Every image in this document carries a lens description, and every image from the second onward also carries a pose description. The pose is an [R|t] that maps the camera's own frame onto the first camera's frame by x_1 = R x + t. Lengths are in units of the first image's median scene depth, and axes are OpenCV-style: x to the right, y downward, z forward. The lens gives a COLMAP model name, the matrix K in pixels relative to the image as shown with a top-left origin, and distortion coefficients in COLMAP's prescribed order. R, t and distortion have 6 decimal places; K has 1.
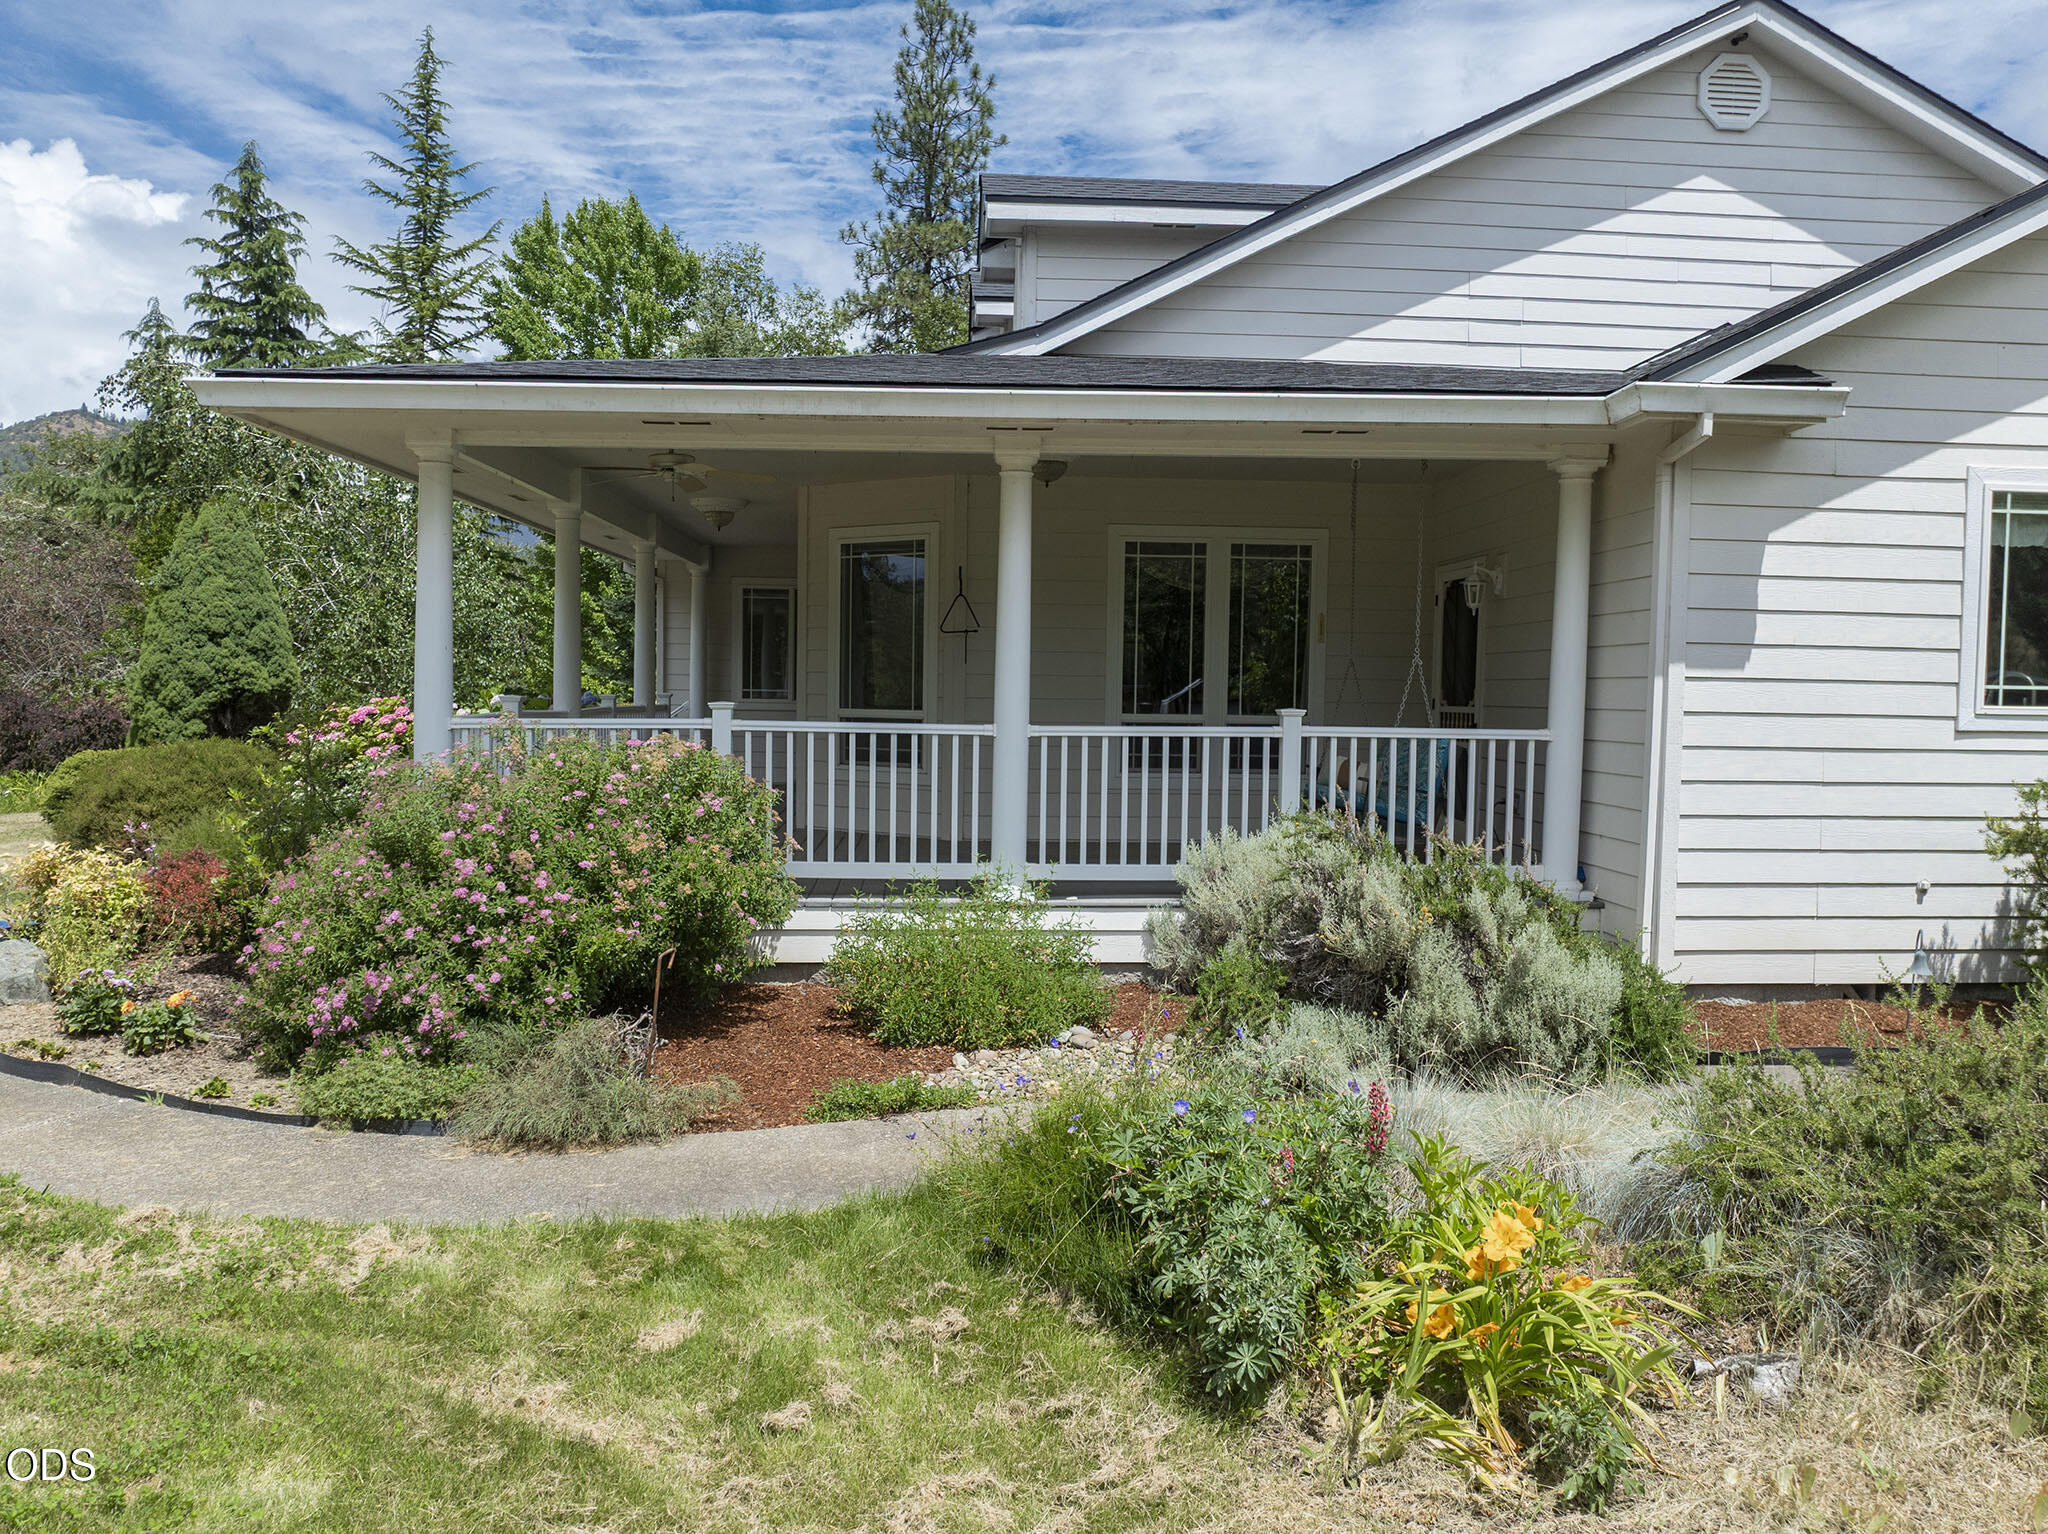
lens RADIAL K [[1443.5, 0, 1019.7], [0, 1443.5, 762.6], [0, 0, 1]] dist [-0.051691, 0.024376]
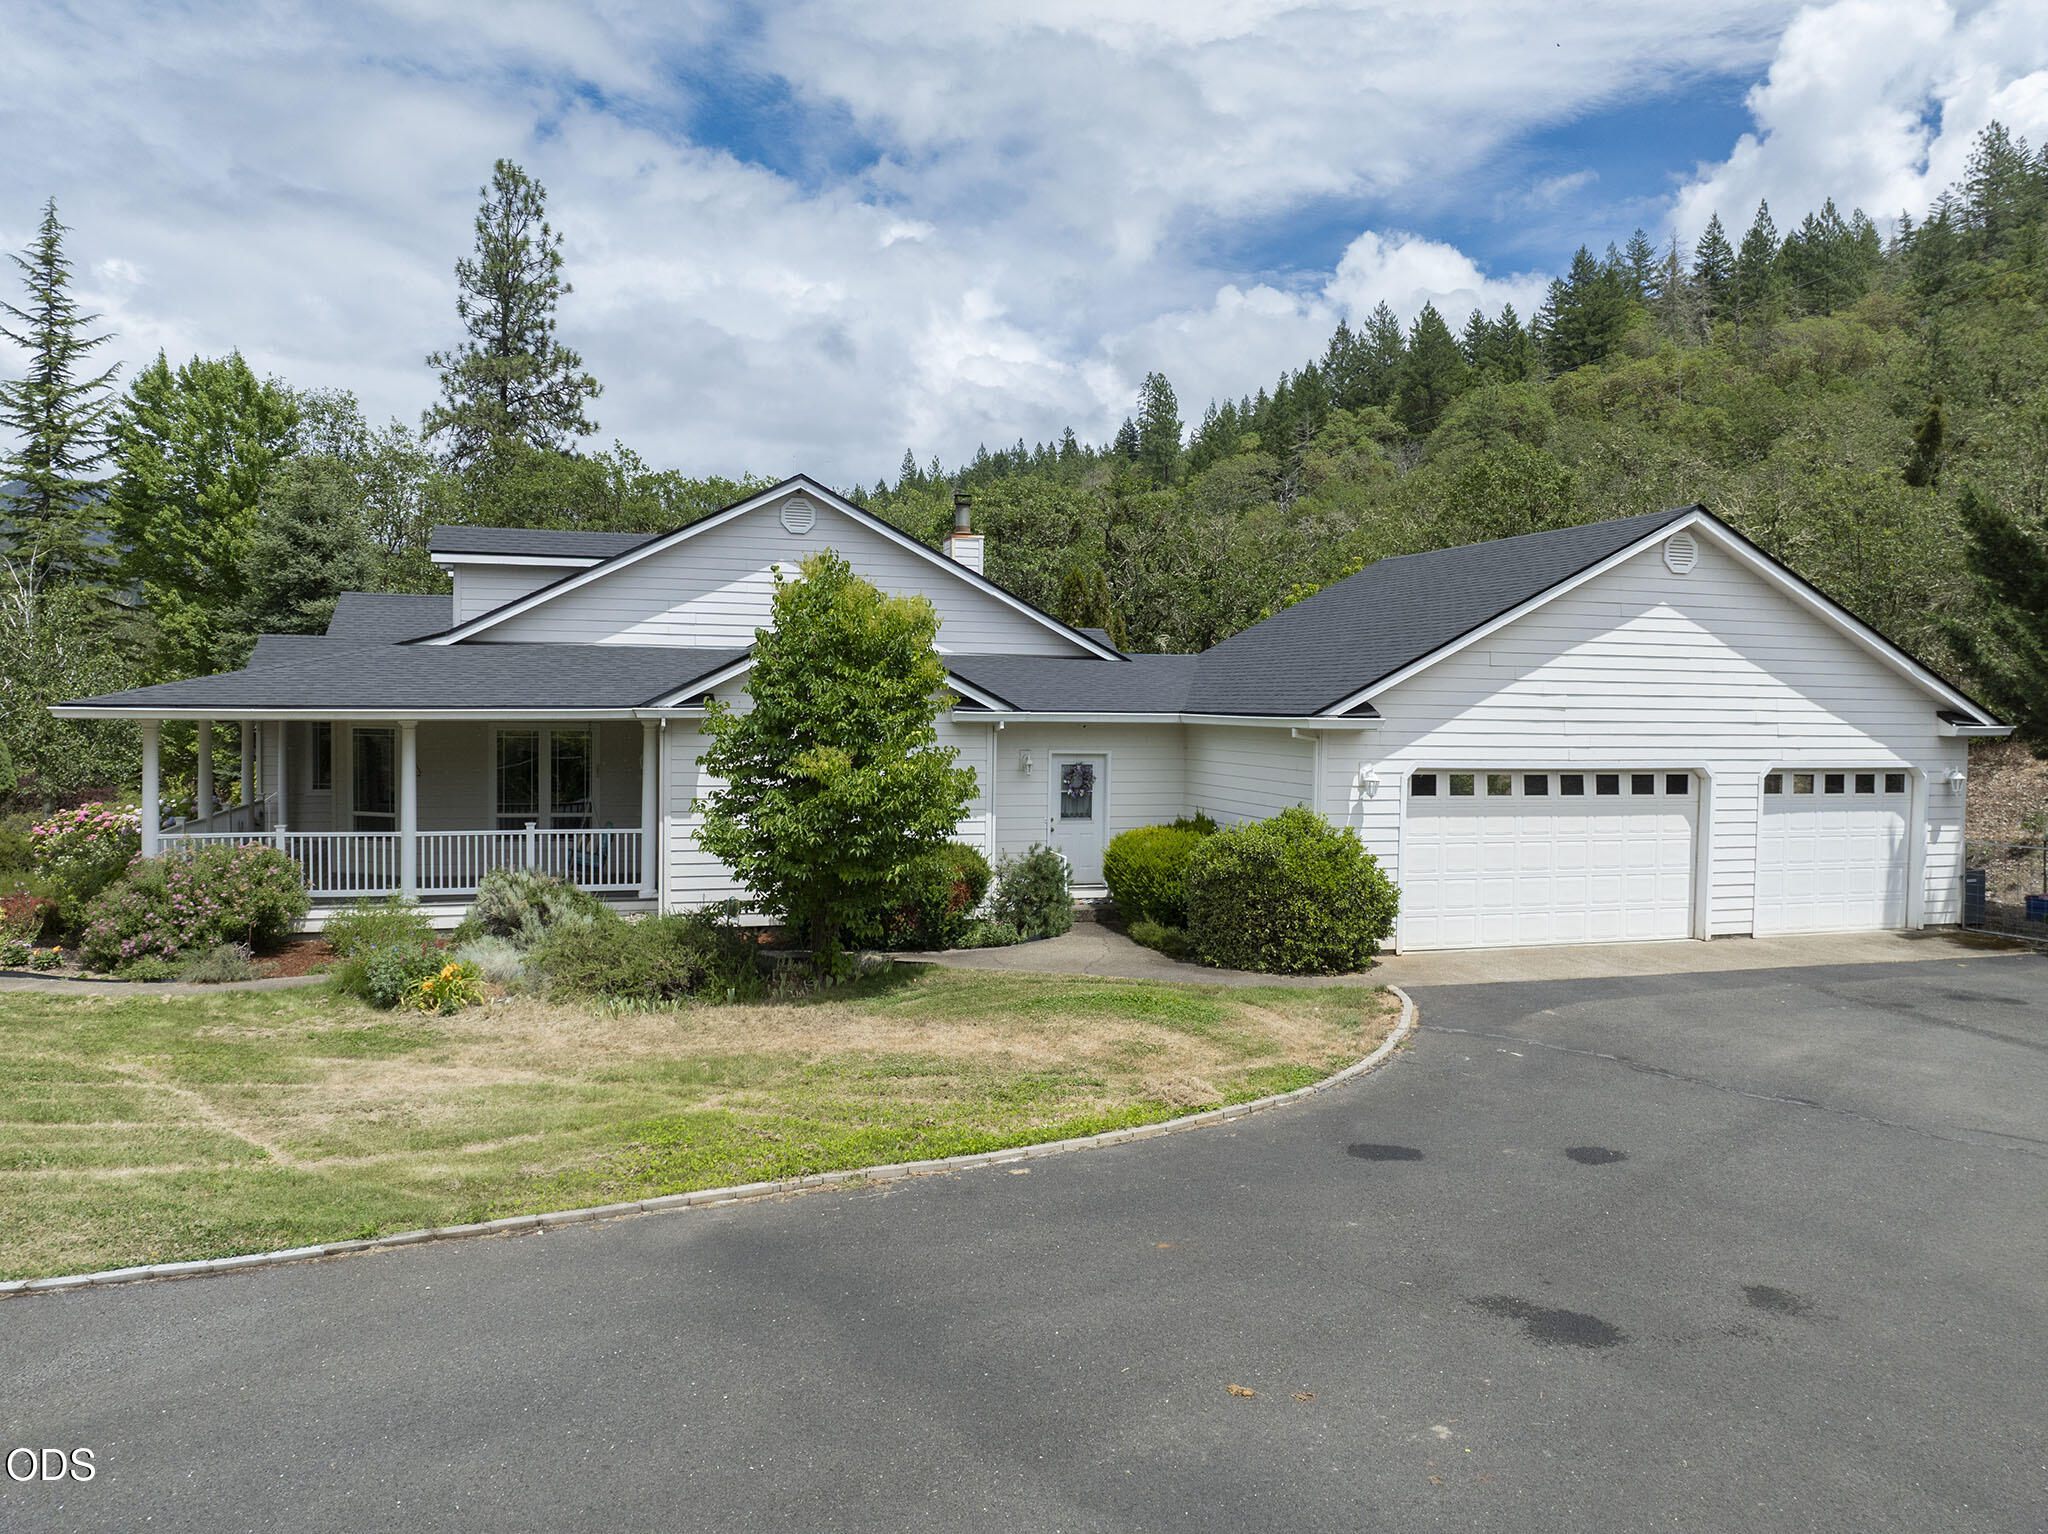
lens RADIAL K [[1443.5, 0, 1020.1], [0, 1443.5, 763.8], [0, 0, 1]] dist [-0.051691, 0.024376]
pose [[0.972065, -0.009892, 0.234503, 0.315293], [0.011635, 0.999914, -0.006051, -0.083927], [-0.234423, 0.008610, 0.972097, -1.162741]]
